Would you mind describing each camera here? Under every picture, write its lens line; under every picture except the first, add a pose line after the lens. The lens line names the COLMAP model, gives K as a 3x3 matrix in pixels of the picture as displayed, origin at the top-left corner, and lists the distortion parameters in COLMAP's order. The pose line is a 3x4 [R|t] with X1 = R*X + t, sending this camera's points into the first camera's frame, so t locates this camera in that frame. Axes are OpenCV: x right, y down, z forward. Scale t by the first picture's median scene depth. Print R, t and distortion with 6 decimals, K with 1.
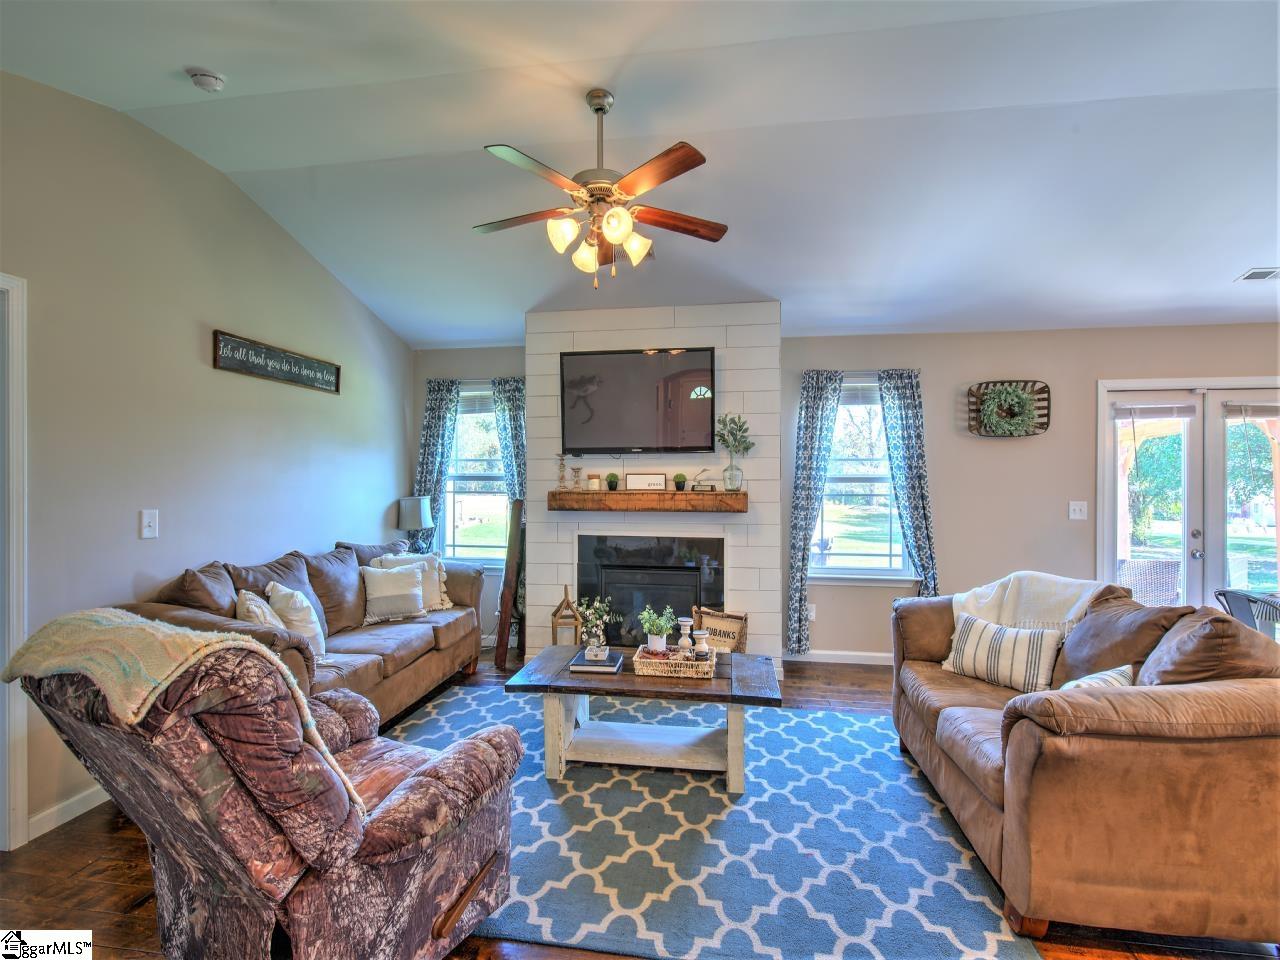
lens RADIAL K [[566.7, 0, 643.9], [0, 566.7, 480.6], [0, 0, 1]] dist [0.001805, -0.002744]
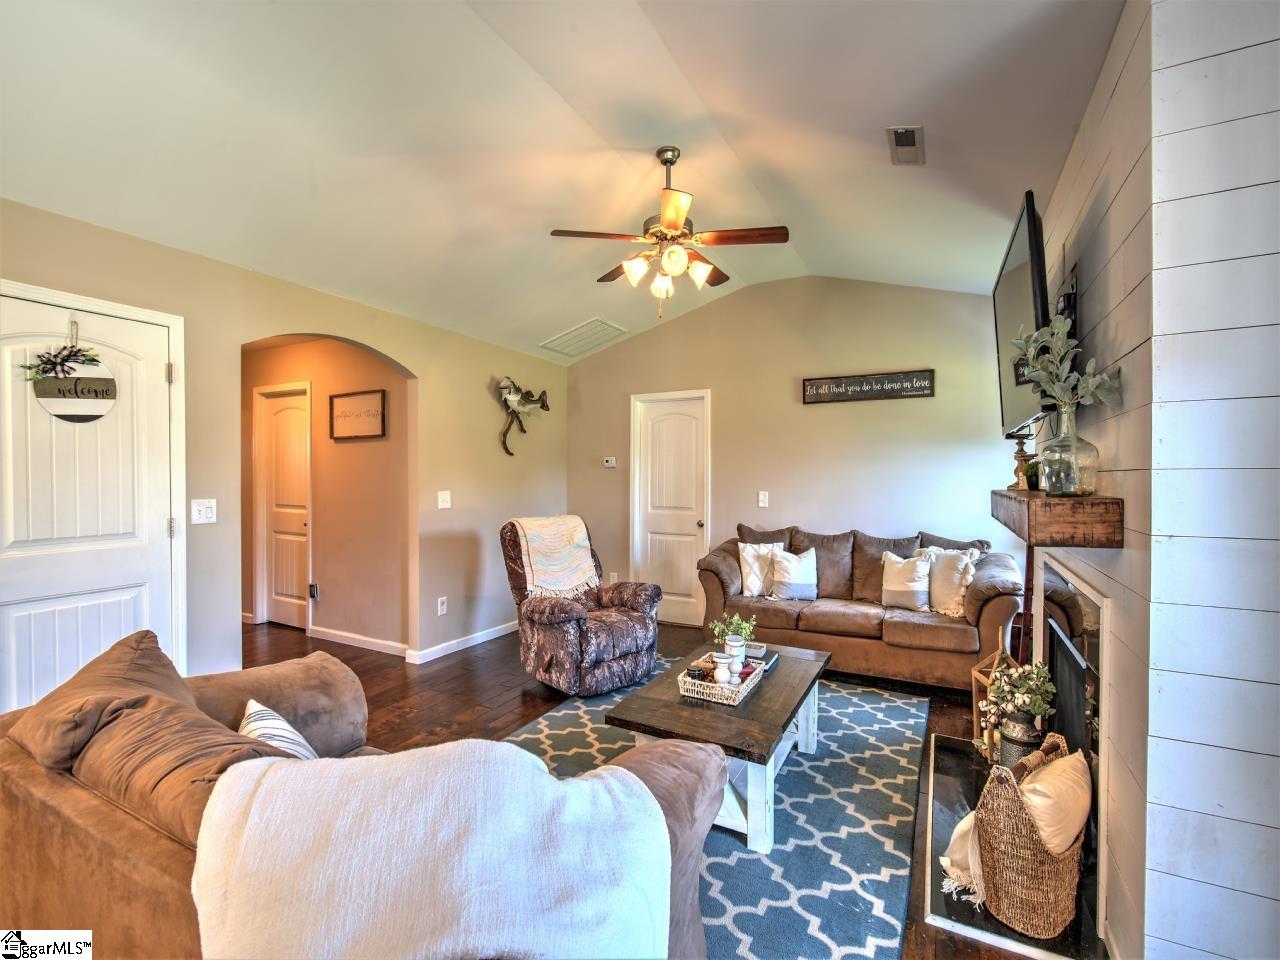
lens RADIAL K [[566.7, 0, 645.2], [0, 566.7, 485.5], [0, 0, 1]] dist [0.001805, -0.002744]
pose [[-0.320361, 0.013200, -0.947204, 0.660820], [-0.003909, 0.999876, 0.015257, 0.003486], [0.947288, 0.008590, -0.320269, 0.827910]]
